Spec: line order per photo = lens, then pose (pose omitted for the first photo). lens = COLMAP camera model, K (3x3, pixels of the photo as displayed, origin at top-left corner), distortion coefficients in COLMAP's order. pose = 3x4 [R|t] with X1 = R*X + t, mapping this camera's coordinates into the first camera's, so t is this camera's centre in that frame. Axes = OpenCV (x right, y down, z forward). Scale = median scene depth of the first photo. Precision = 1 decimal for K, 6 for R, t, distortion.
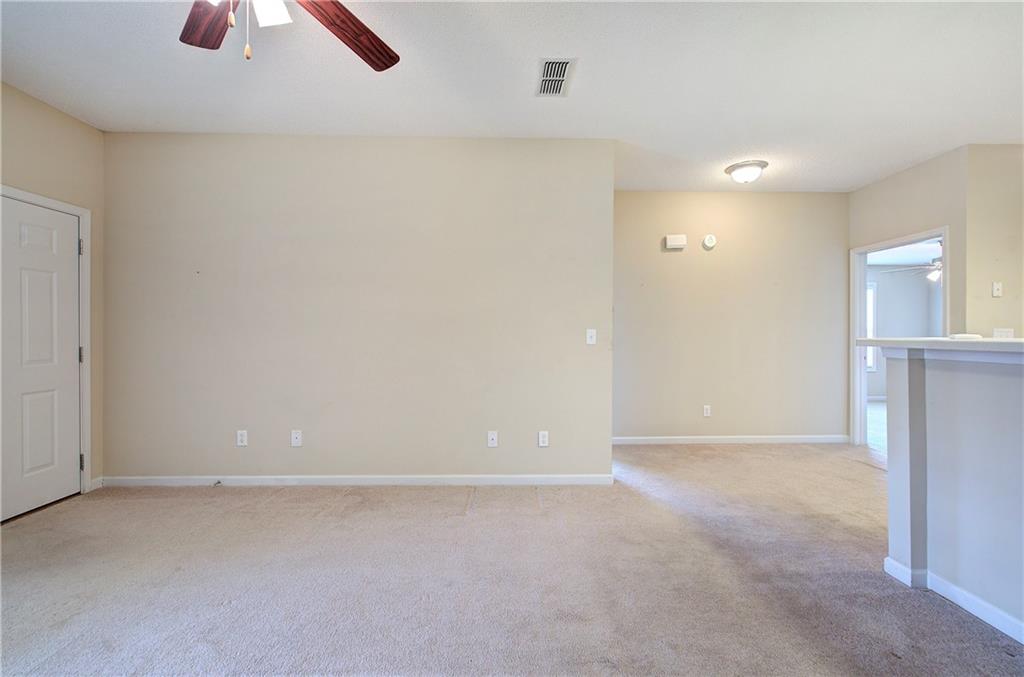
lens RADIAL K [[442.8, 0, 507.0], [0, 442.8, 340.5], [0, 0, 1]] dist [-0.000626, -0.000002]
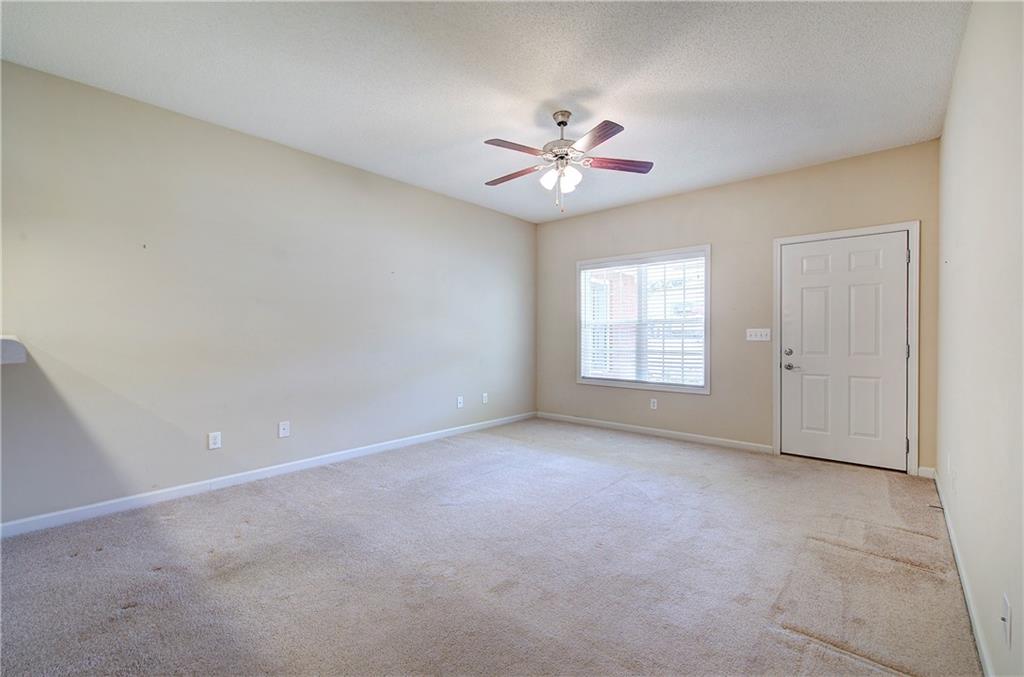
lens RADIAL K [[442.8, 0, 512.3], [0, 442.8, 333.3], [0, 0, 1]] dist [-0.000626, -0.000002]
pose [[-0.689190, -0.002635, -0.724576, 0.582186], [-0.004852, 0.999988, 0.000978, -0.009798], [0.724565, 0.004190, -0.689194, 1.094013]]
